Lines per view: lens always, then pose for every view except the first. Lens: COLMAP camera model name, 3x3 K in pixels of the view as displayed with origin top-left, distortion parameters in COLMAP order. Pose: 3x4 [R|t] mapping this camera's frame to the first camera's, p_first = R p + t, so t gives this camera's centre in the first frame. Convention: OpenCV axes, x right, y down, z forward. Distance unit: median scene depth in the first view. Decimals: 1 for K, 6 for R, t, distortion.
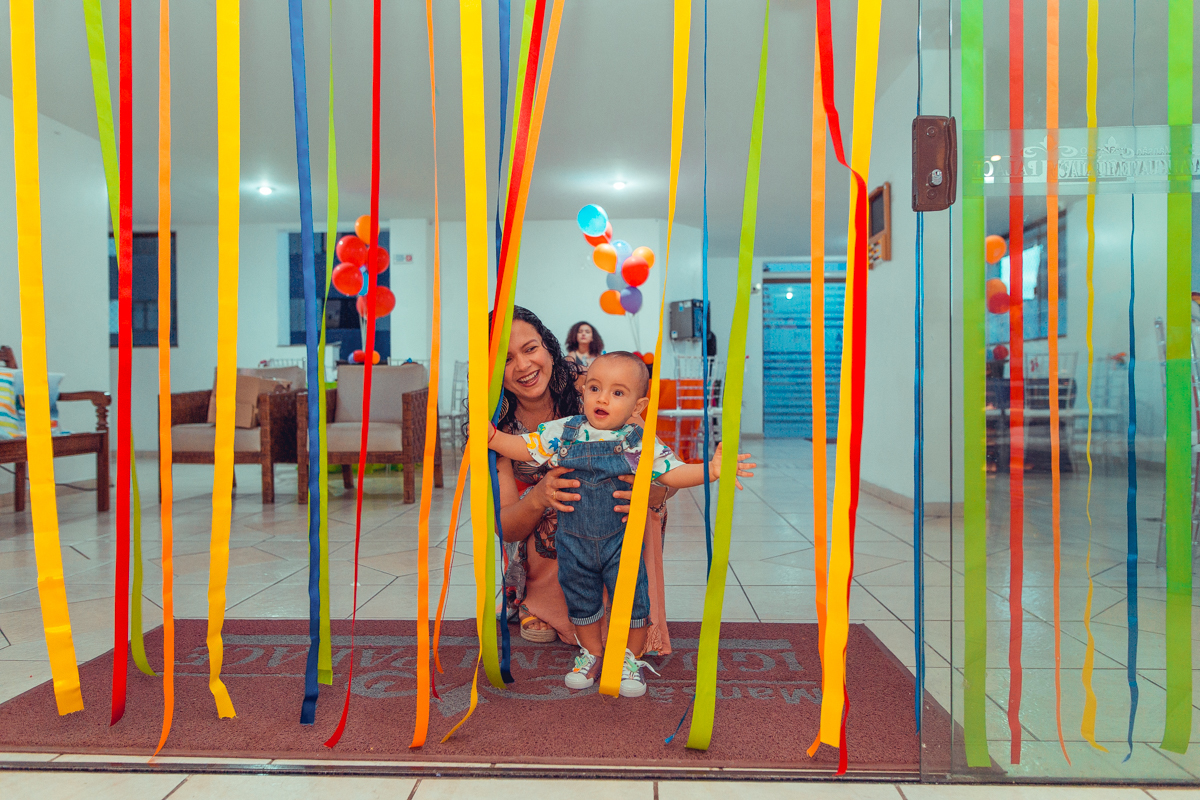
lens RADIAL K [[836.2, 0, 603.9], [0, 836.2, 401.3], [0, 0, 1]] dist [0.020073, -0.003314]
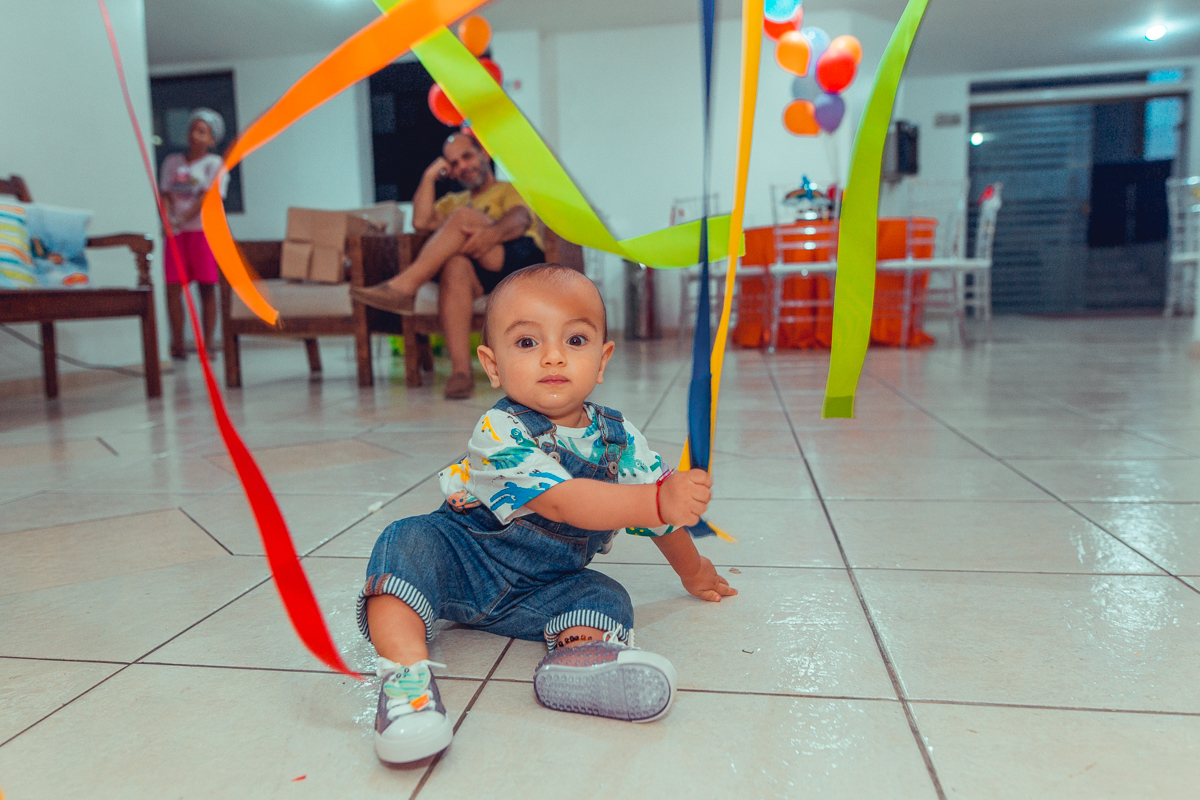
lens RADIAL K [[836.2, 0, 597.4], [0, 836.2, 401.2], [0, 0, 1]] dist [0.020073, -0.003314]
pose [[0.994668, 0.008601, -0.102766, -0.121774], [0.006401, 0.989446, 0.144763, 0.029178], [0.102926, -0.144649, 0.984115, 0.295002]]
